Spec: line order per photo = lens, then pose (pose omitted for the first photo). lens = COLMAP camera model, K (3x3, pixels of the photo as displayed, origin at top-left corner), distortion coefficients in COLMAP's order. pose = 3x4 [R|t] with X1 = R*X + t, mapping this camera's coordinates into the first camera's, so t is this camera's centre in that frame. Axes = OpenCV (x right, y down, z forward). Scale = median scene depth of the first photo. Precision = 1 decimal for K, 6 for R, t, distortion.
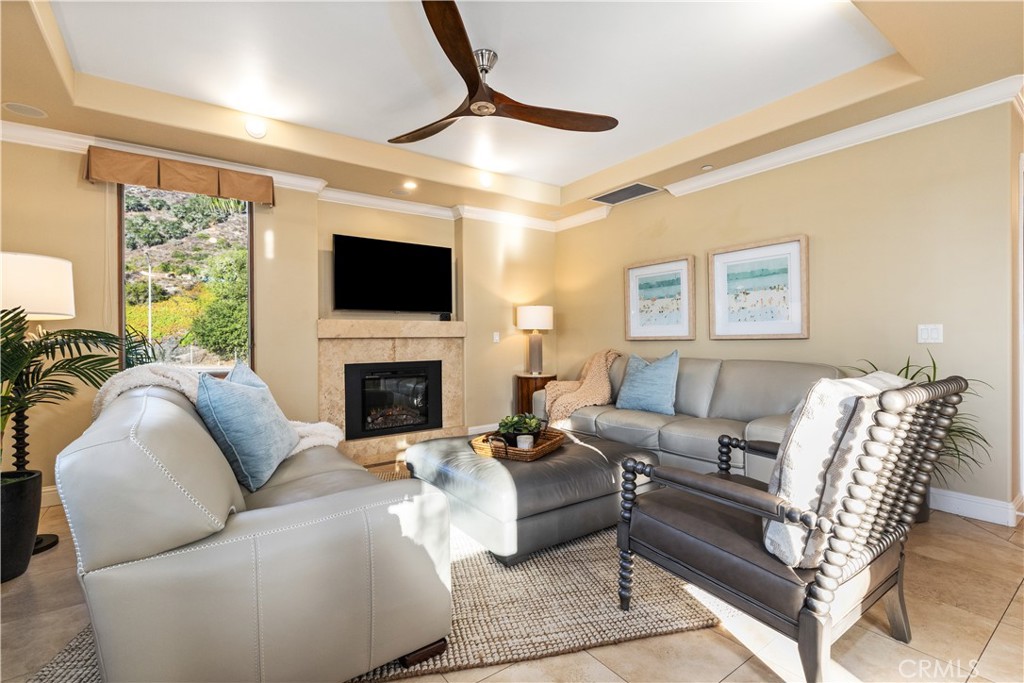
lens RADIAL K [[466.9, 0, 508.8], [0, 466.9, 338.9], [0, 0, 1]] dist [0.000236, -0.001625]
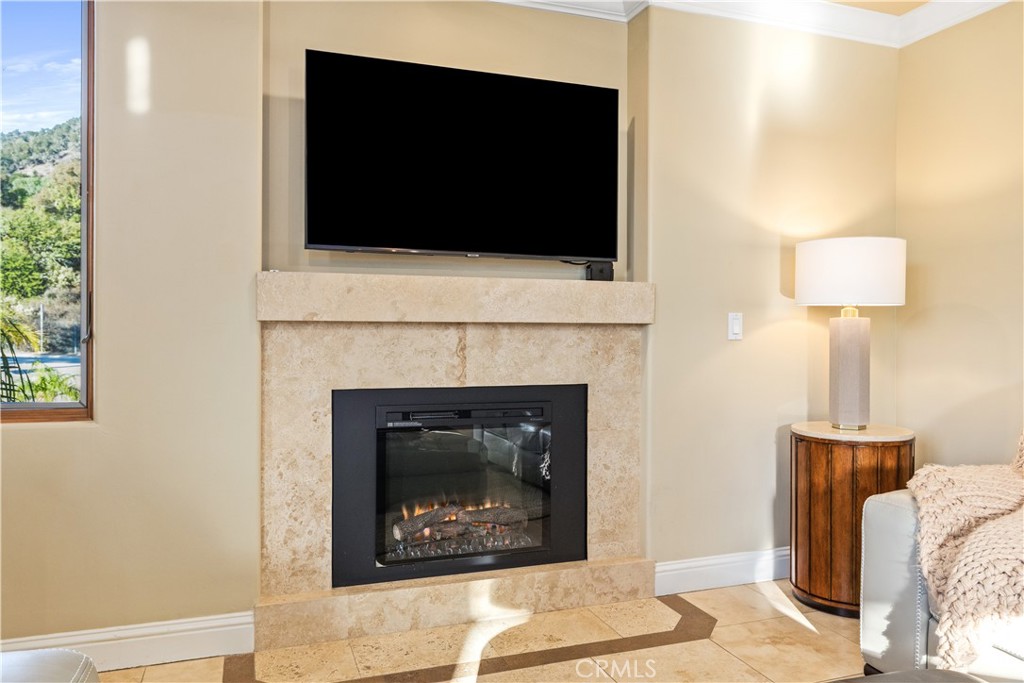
lens RADIAL K [[727.7, 0, 507.6], [0, 727.7, 336.9], [0, 0, 1]] dist [0.002327, -0.000076]
pose [[0.960649, 0.017059, -0.277240, -0.042753], [-0.014382, 0.999828, 0.011686, 0.001151], [0.277391, -0.007239, 0.960730, 0.416482]]
